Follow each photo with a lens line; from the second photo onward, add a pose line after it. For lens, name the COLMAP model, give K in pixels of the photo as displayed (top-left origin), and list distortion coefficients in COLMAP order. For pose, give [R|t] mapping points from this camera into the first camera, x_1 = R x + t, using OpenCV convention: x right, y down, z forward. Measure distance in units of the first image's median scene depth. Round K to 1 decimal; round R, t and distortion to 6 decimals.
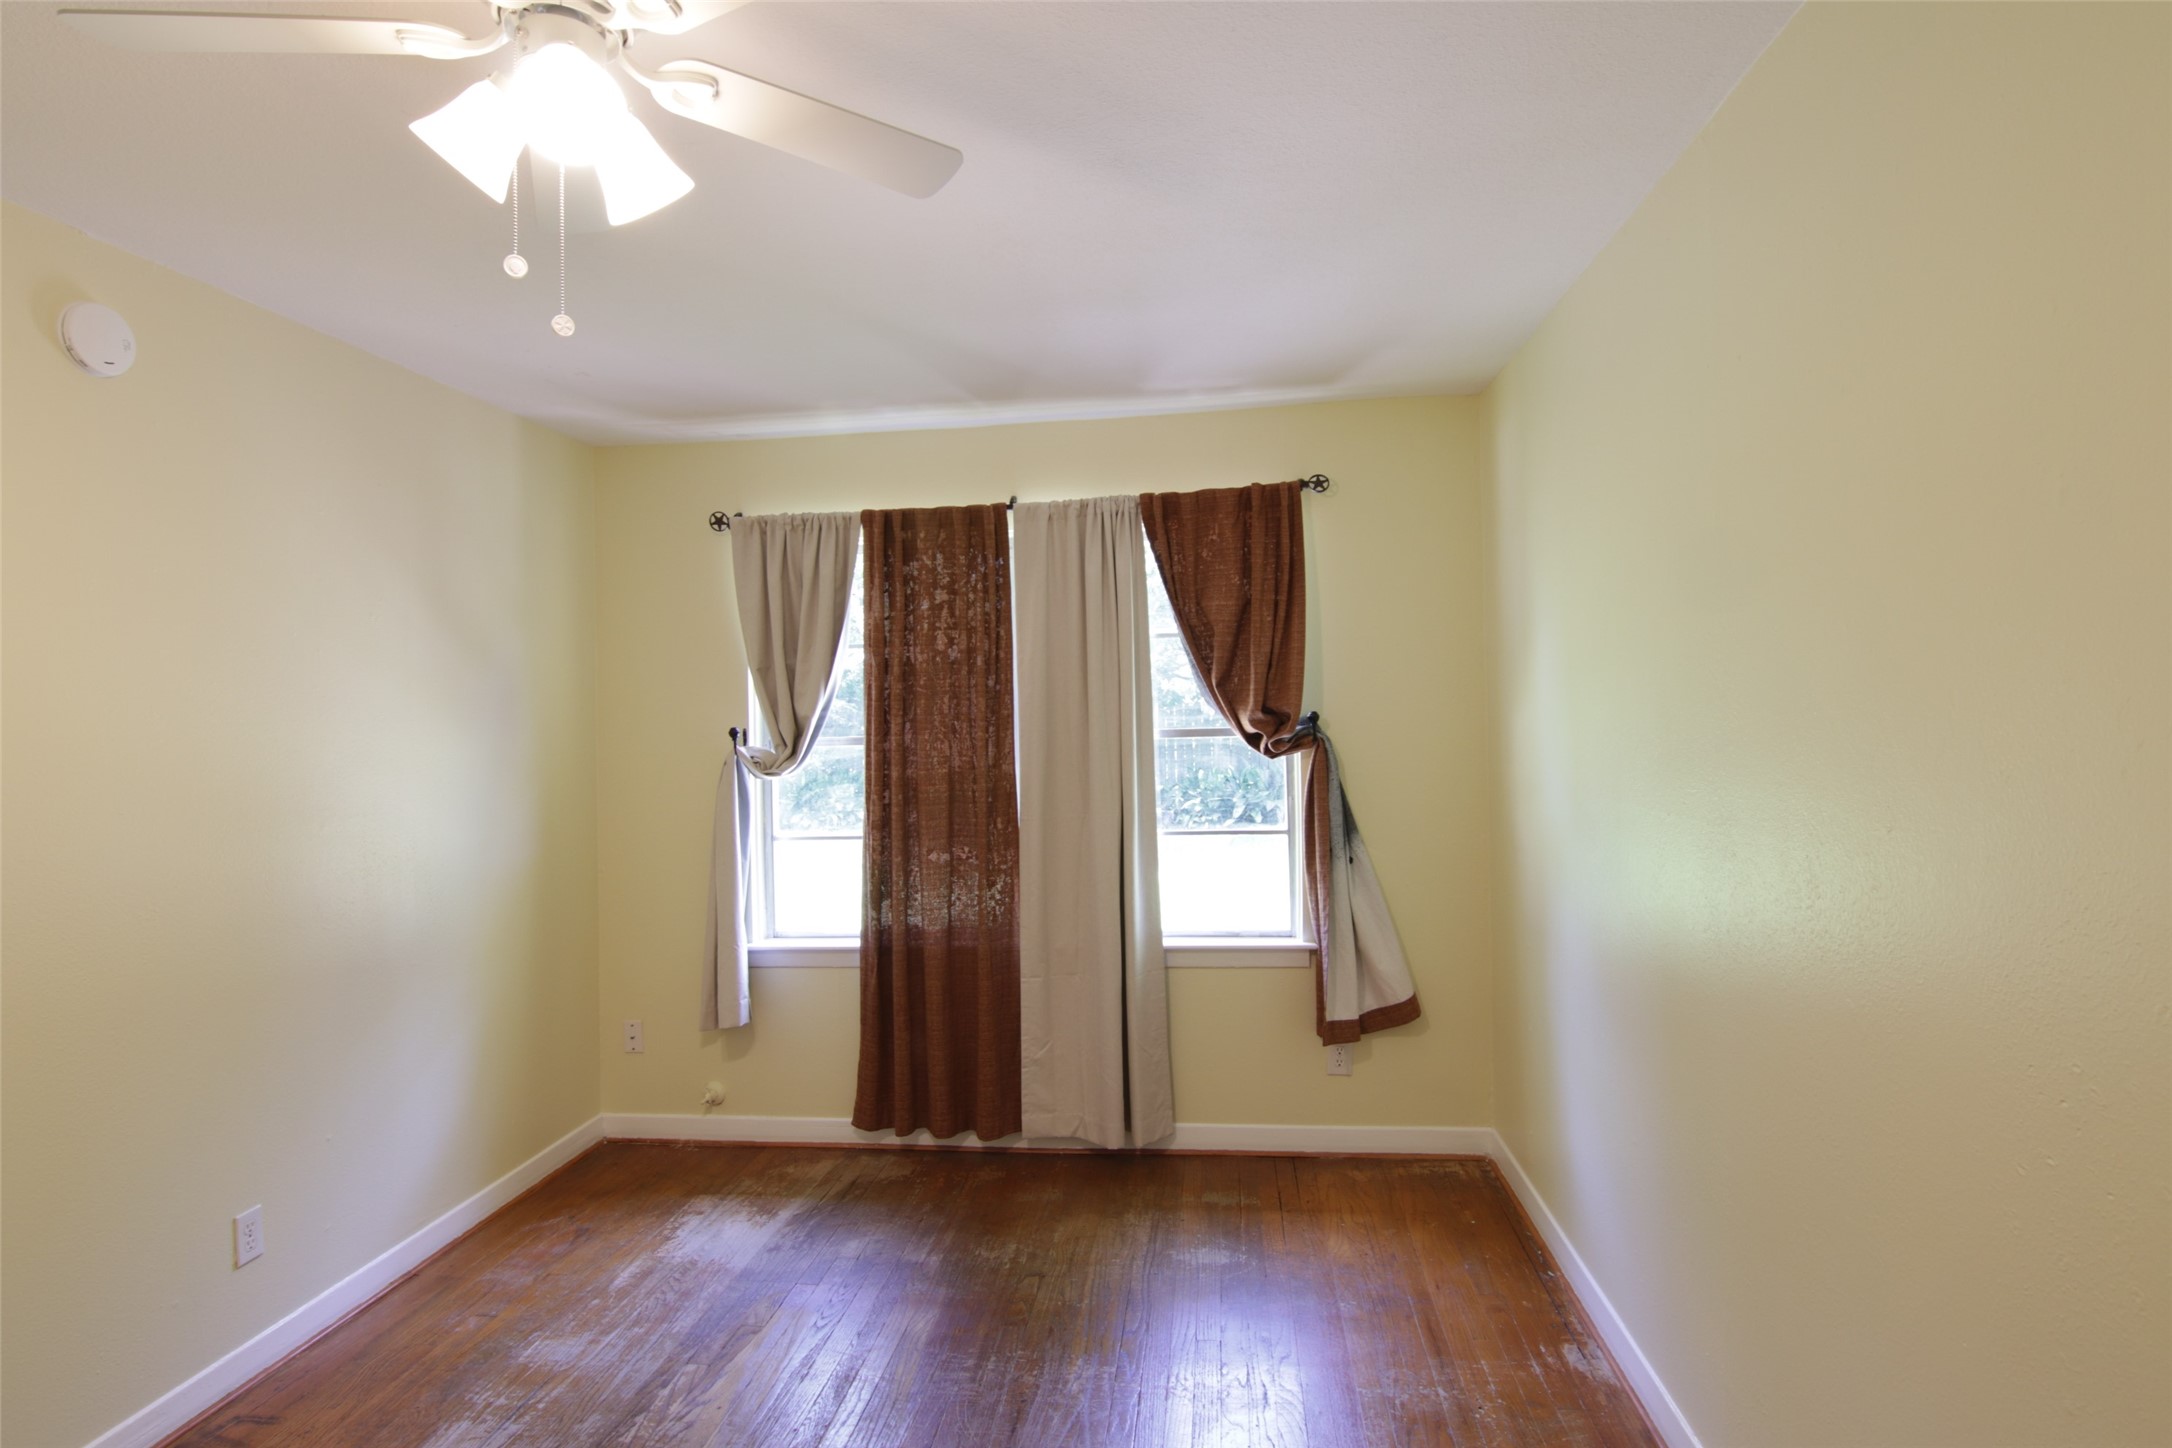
lens RADIAL K [[1108.4, 0, 1077.5], [0, 1108.4, 715.6], [0, 0, 1]] dist [0.000897, -0.013844]
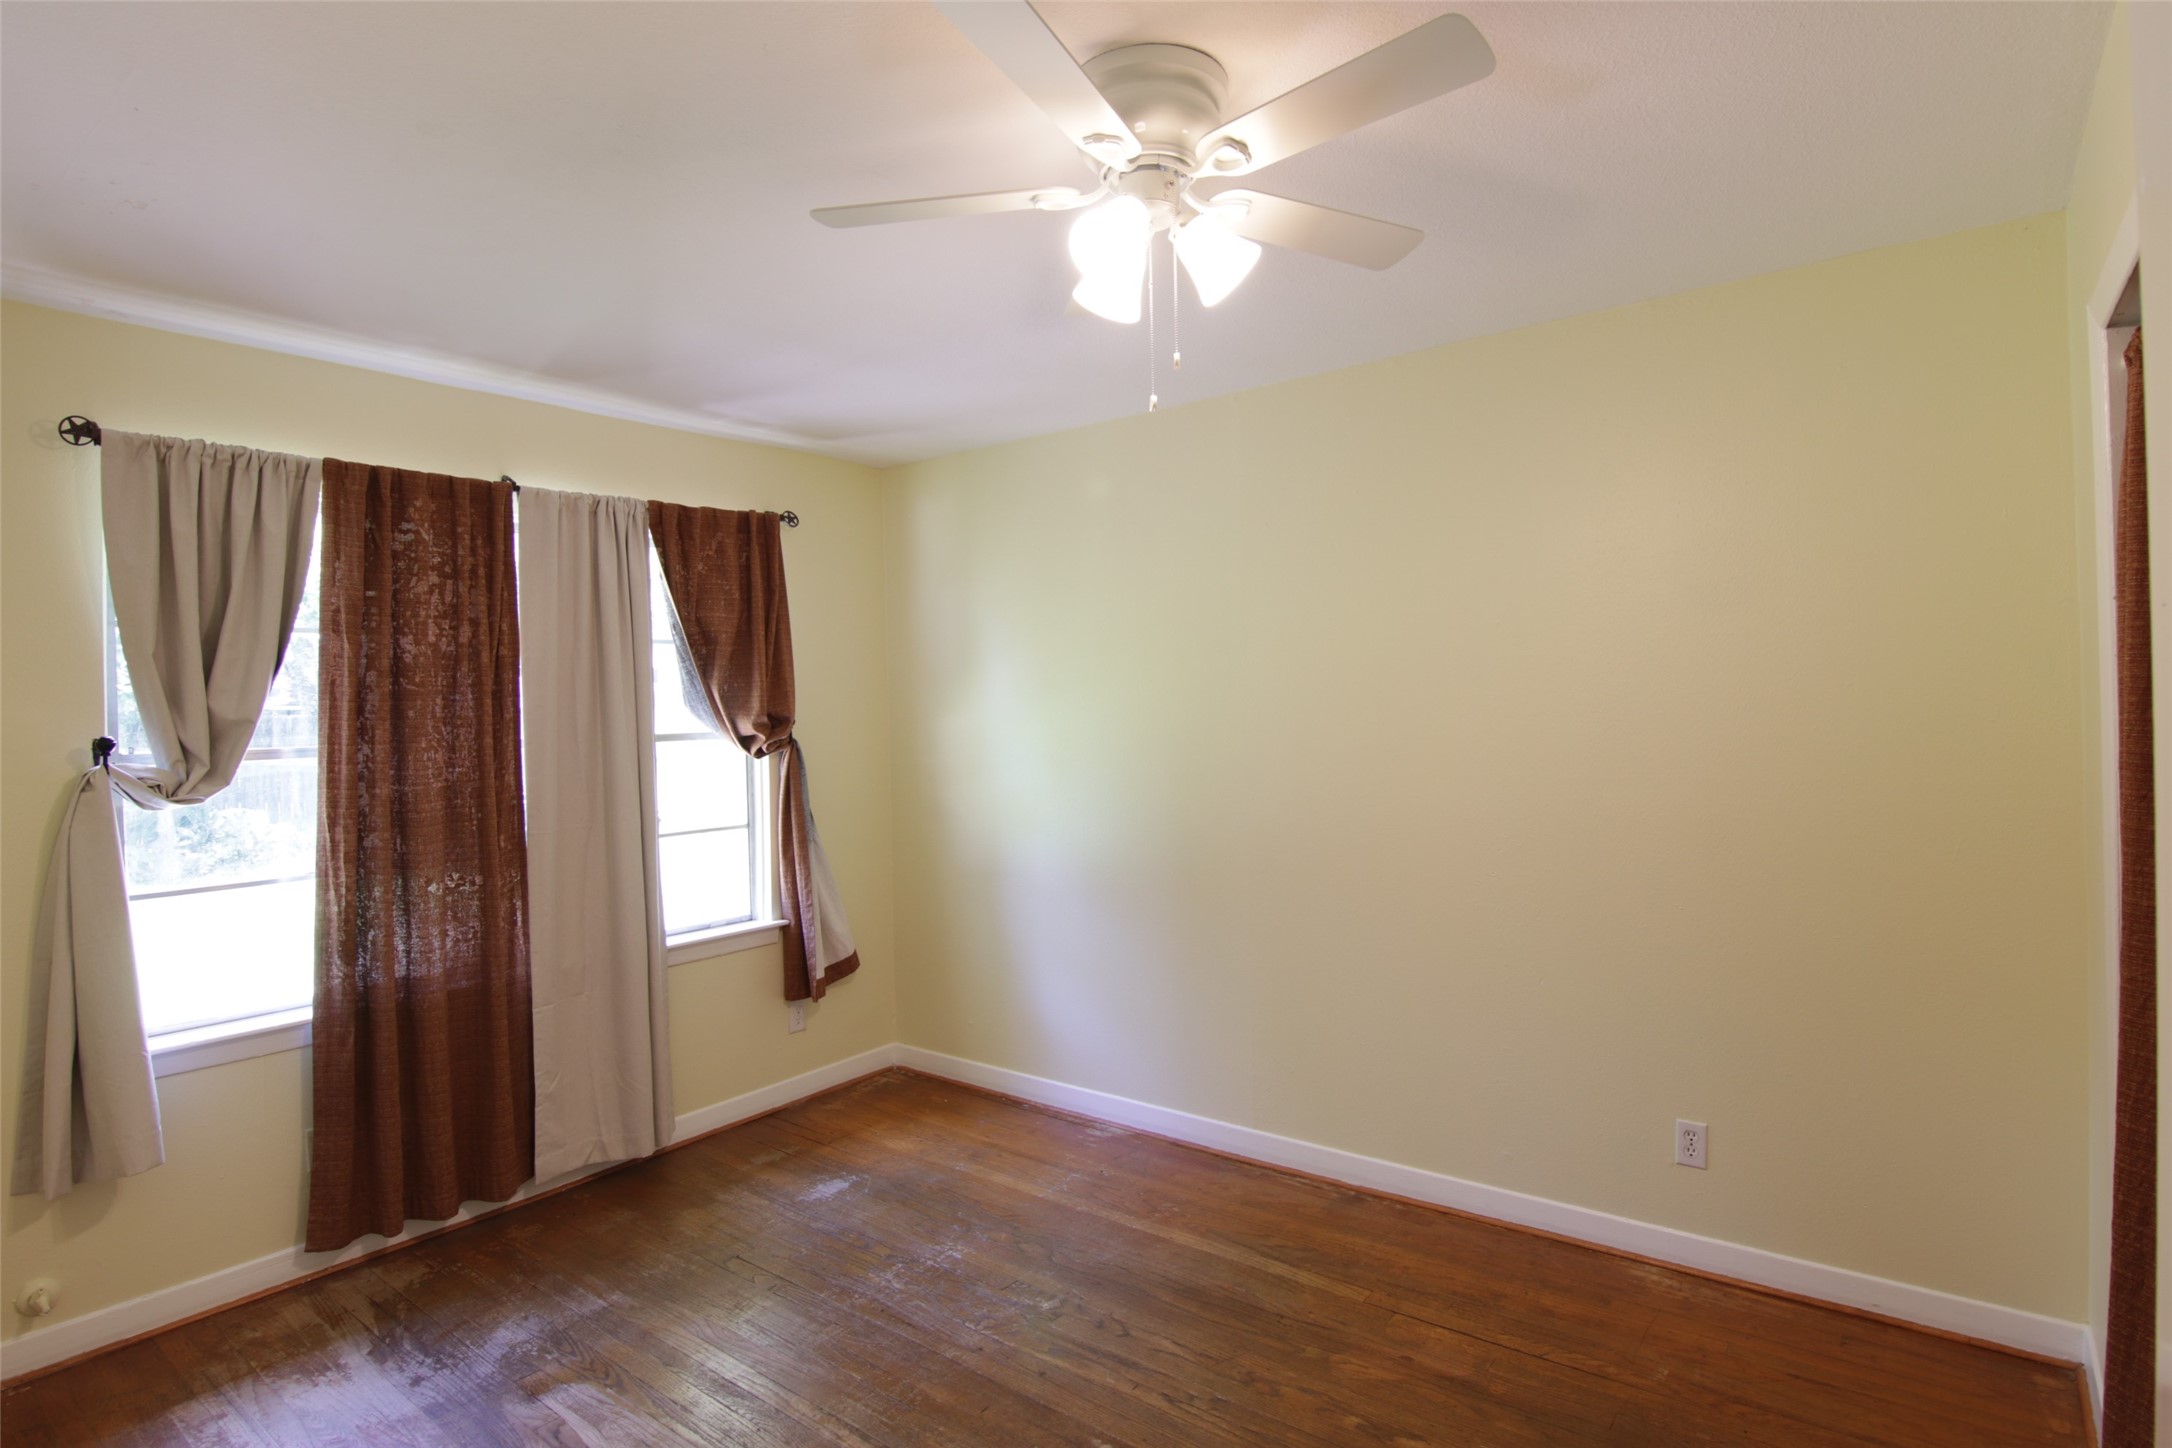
lens RADIAL K [[1108.4, 0, 1077.5], [0, 1108.4, 715.6], [0, 0, 1]] dist [0.000897, -0.013844]
pose [[0.521036, 0.005590, 0.853517, -0.594715], [0.011078, 0.999850, -0.013311, 0.013819], [-0.853463, 0.016391, 0.520896, 0.143312]]
